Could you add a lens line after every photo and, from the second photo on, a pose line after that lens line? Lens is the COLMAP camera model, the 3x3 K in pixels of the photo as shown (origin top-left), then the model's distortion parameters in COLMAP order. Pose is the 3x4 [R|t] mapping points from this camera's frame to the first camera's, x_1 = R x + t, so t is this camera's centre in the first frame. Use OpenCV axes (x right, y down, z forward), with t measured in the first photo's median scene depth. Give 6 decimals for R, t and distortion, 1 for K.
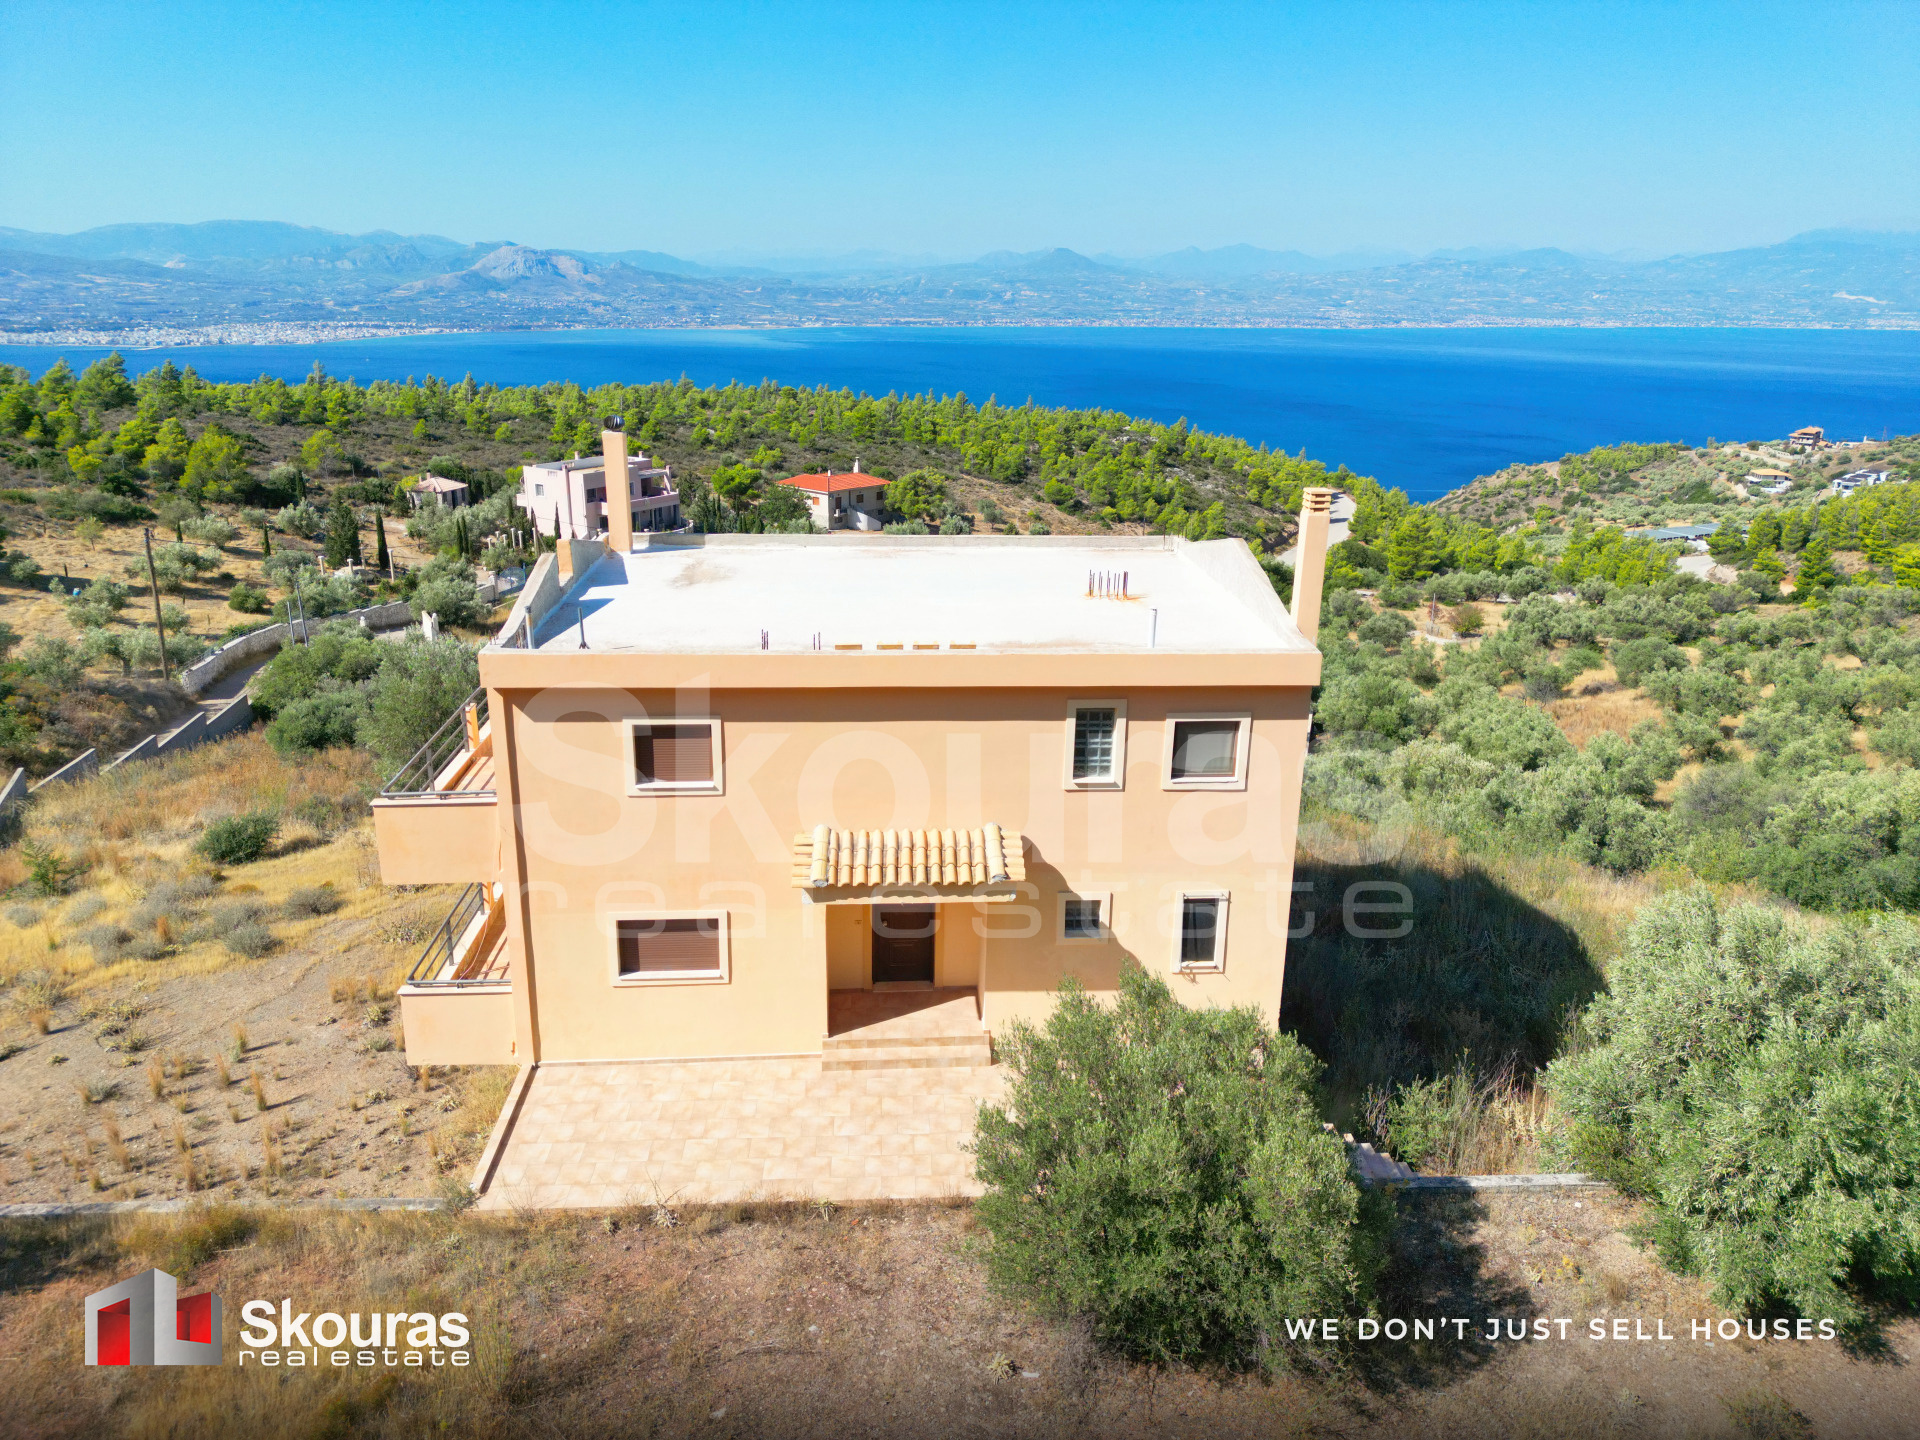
lens RADIAL K [[1347.3, 0, 960.0], [0, 1347.3, 732.8], [0, 0, 1]] dist [0.062943, -0.053176]
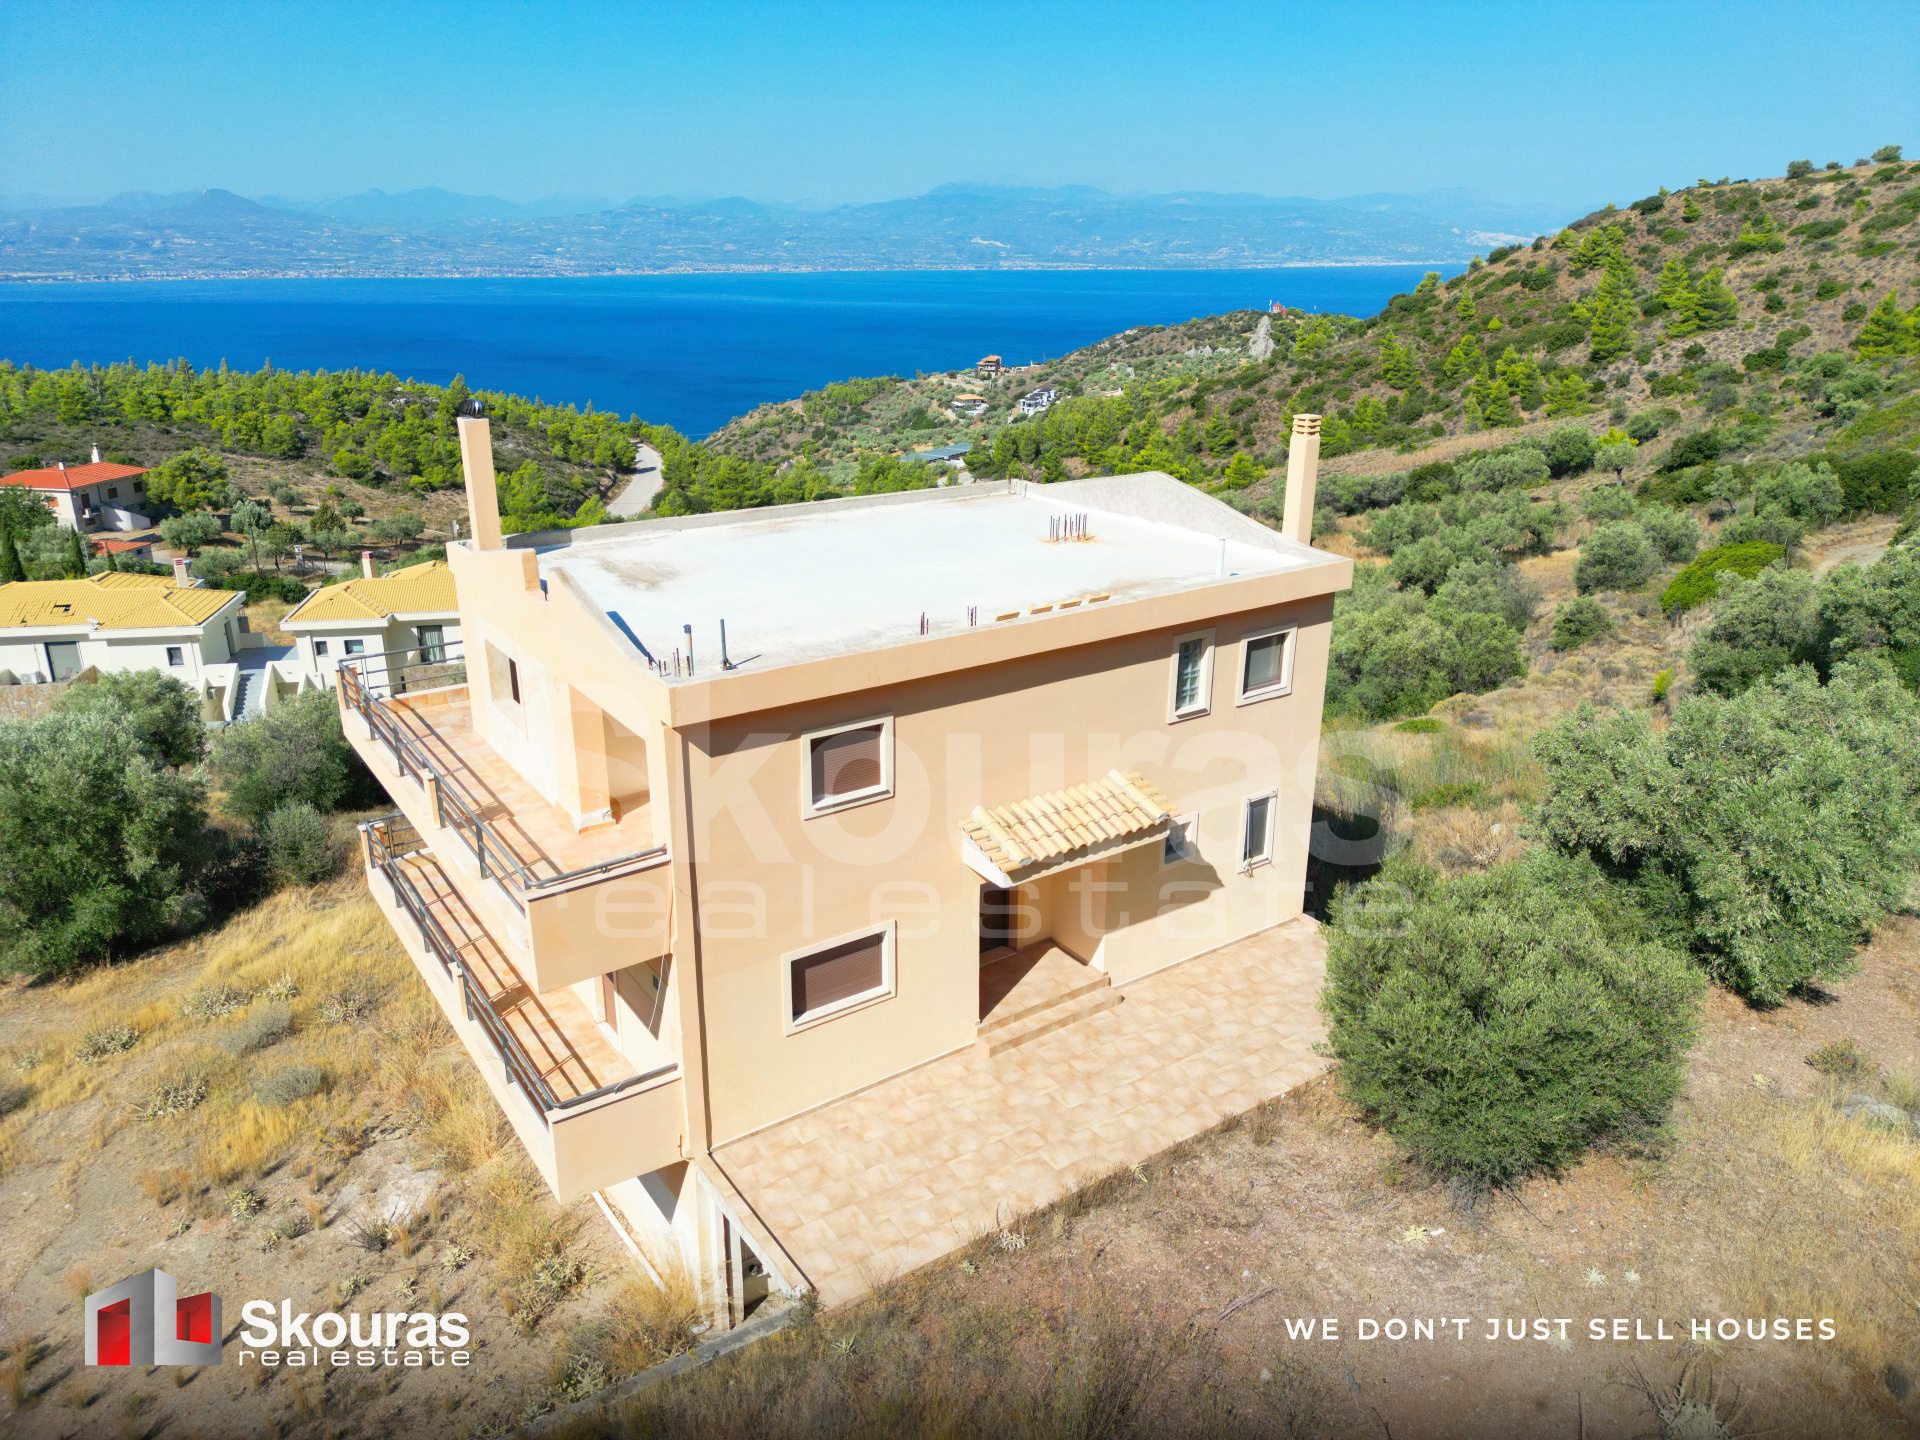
lens RADIAL K [[1347.3, 0, 968.5], [0, 1347.3, 730.4], [0, 0, 1]] dist [0.062943, -0.053176]
pose [[0.853781, -0.189092, 0.485080, -0.050035], [0.173007, 0.981810, 0.078219, -0.005382], [-0.491047, 0.017140, 0.870965, 0.014916]]
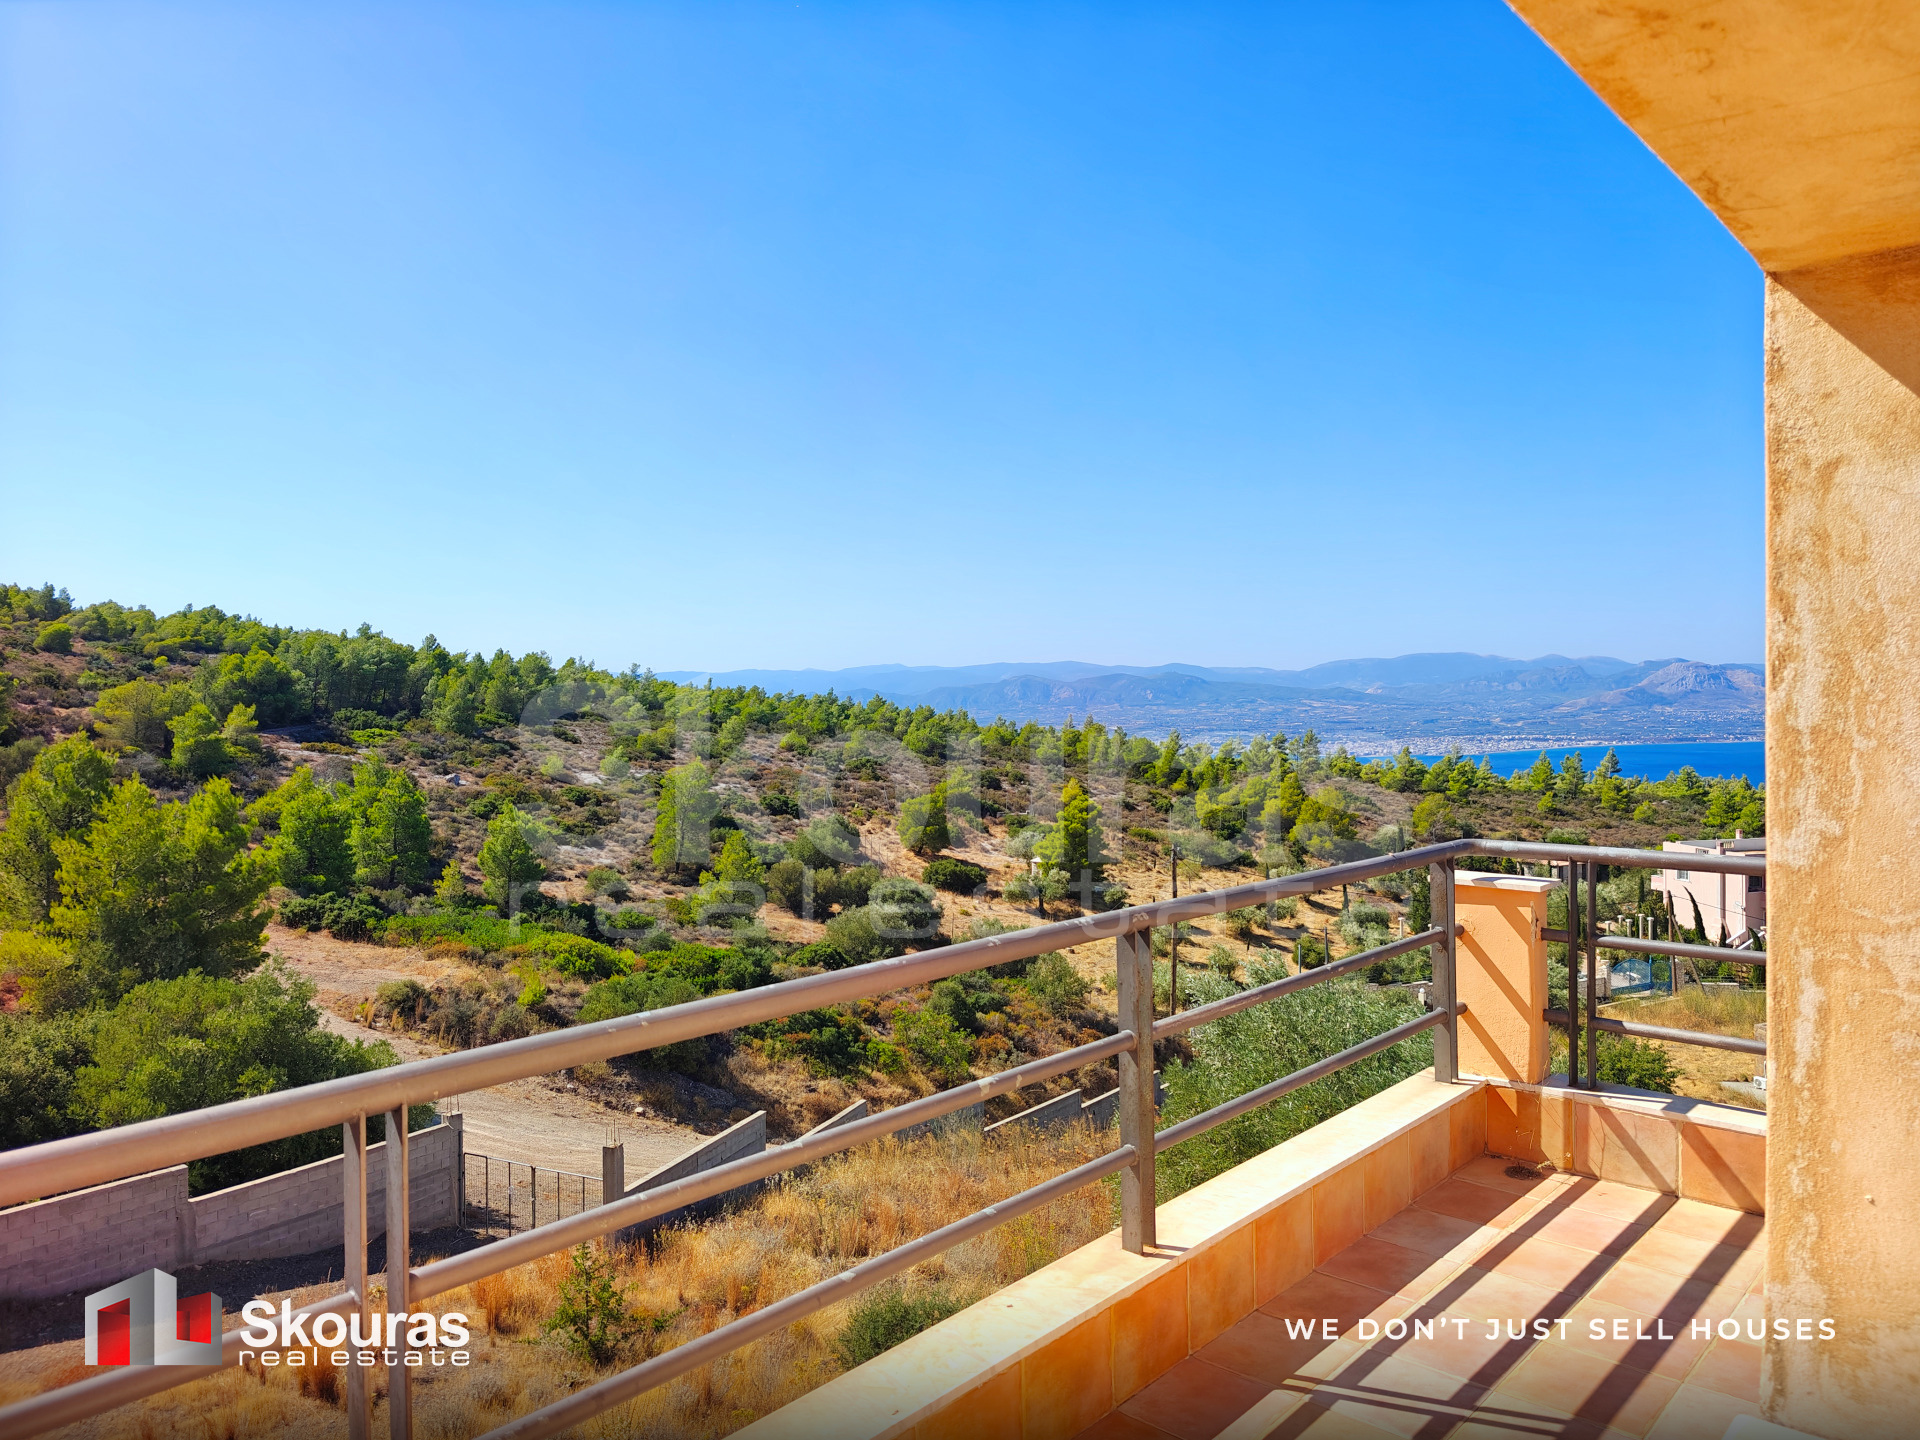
lens RADIAL K [[1305.4, 0, 967.6], [0, 1305.4, 701.4], [0, 0, 1]] dist [0.043005, -0.039727]
pose [[0.697713, -0.015751, -0.716204, -0.029948], [-0.210369, 0.951175, -0.225857, -0.006853], [0.684793, 0.308251, 0.660334, 0.110268]]
